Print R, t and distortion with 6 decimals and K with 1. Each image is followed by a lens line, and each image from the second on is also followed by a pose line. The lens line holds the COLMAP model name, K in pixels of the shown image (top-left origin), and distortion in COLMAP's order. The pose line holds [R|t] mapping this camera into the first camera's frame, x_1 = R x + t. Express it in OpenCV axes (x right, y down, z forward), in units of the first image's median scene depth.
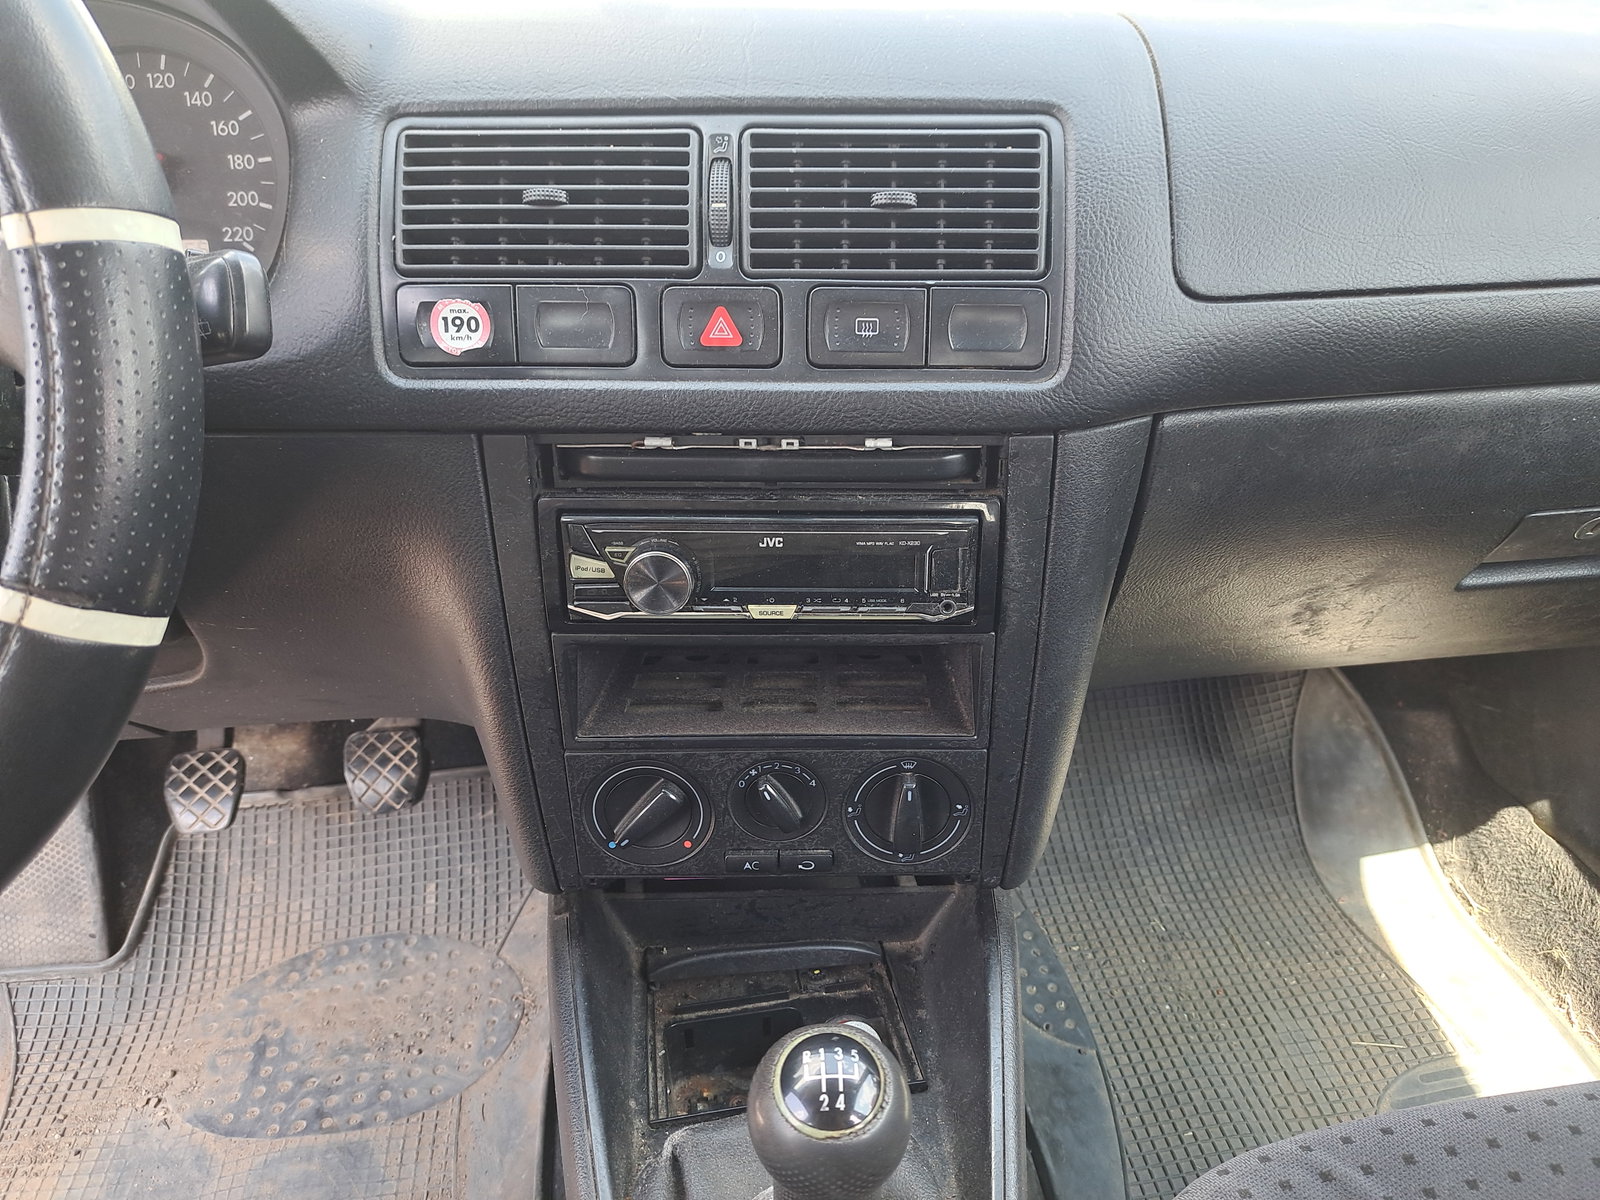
lens RADIAL K [[1110.5, 0, 805.7], [0, 1110.5, 630.8], [0, 0, 1]] dist [0.008017, -0.024036]
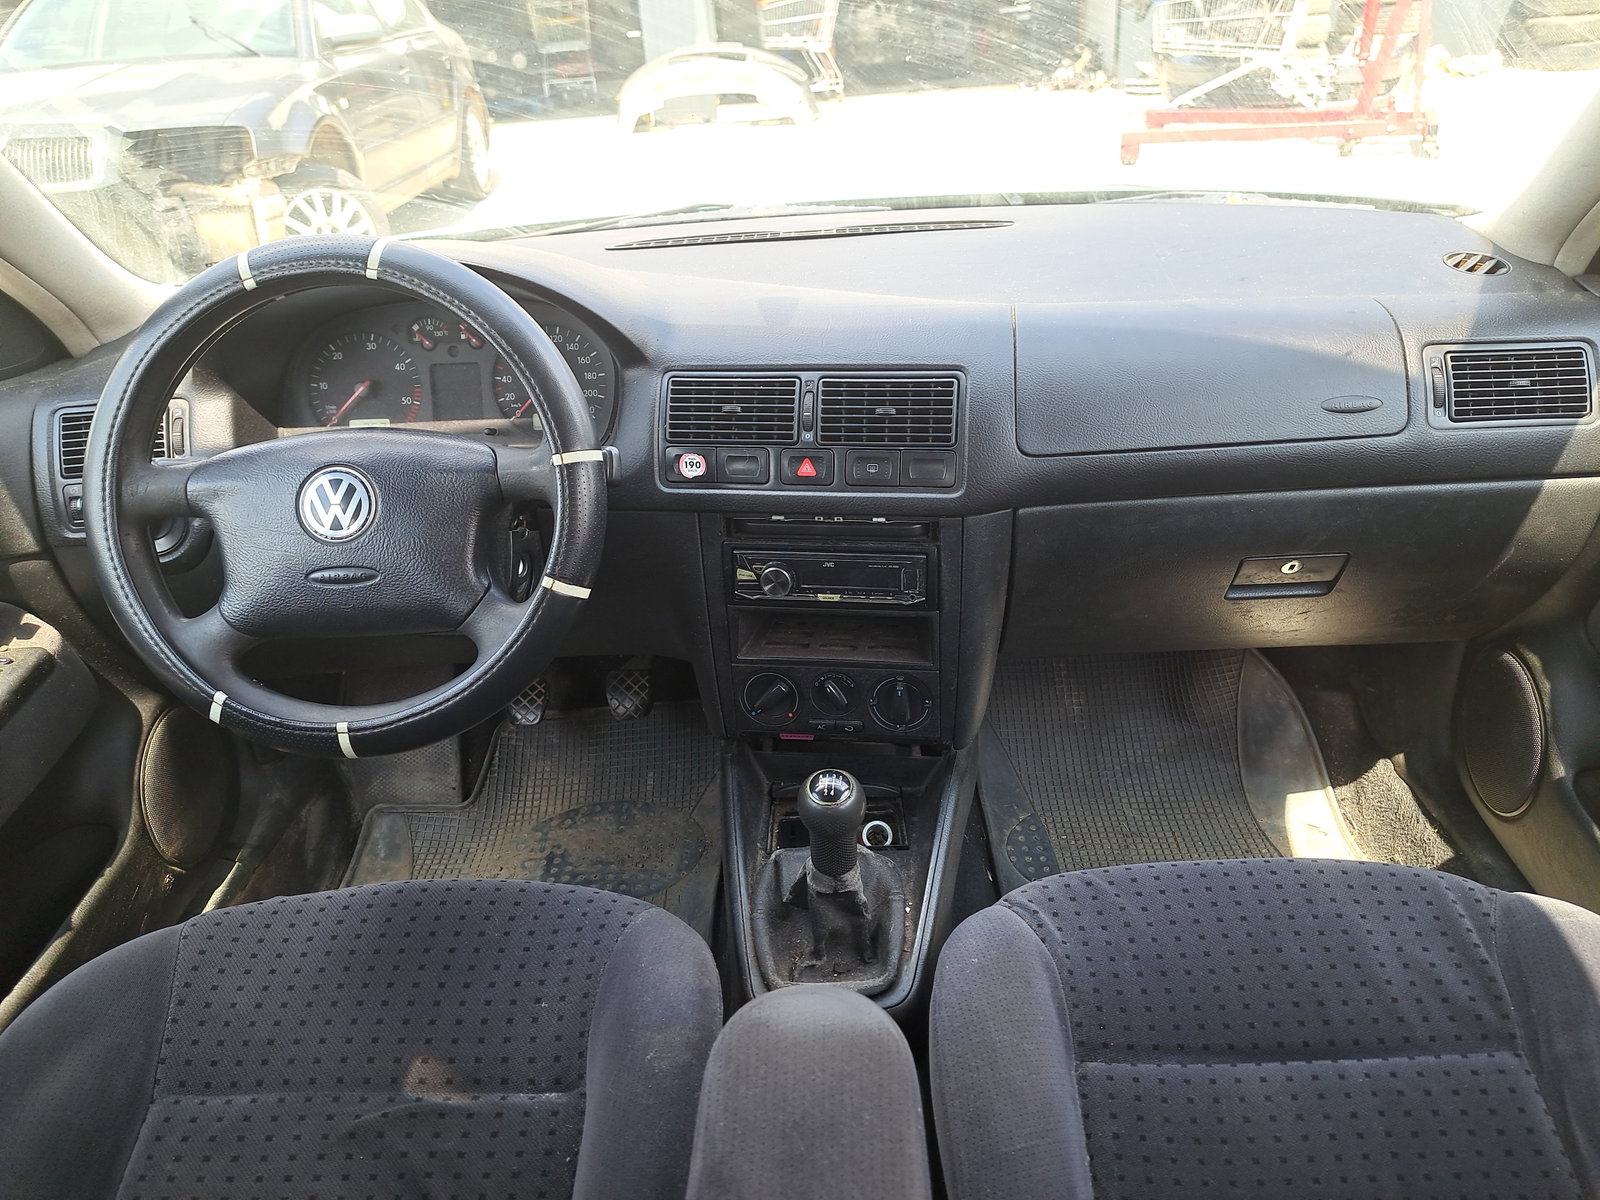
lens RADIAL K [[1195.4, 0, 800.0], [0, 1195.4, 600.0], [0, 0, 1]] dist [0.007201, 0.003500]
pose [[0.984185, 0.029002, -0.174753, 0.264917], [-0.035883, 0.998695, -0.036344, 0.060934], [0.173471, 0.042040, 0.983941, -1.057157]]
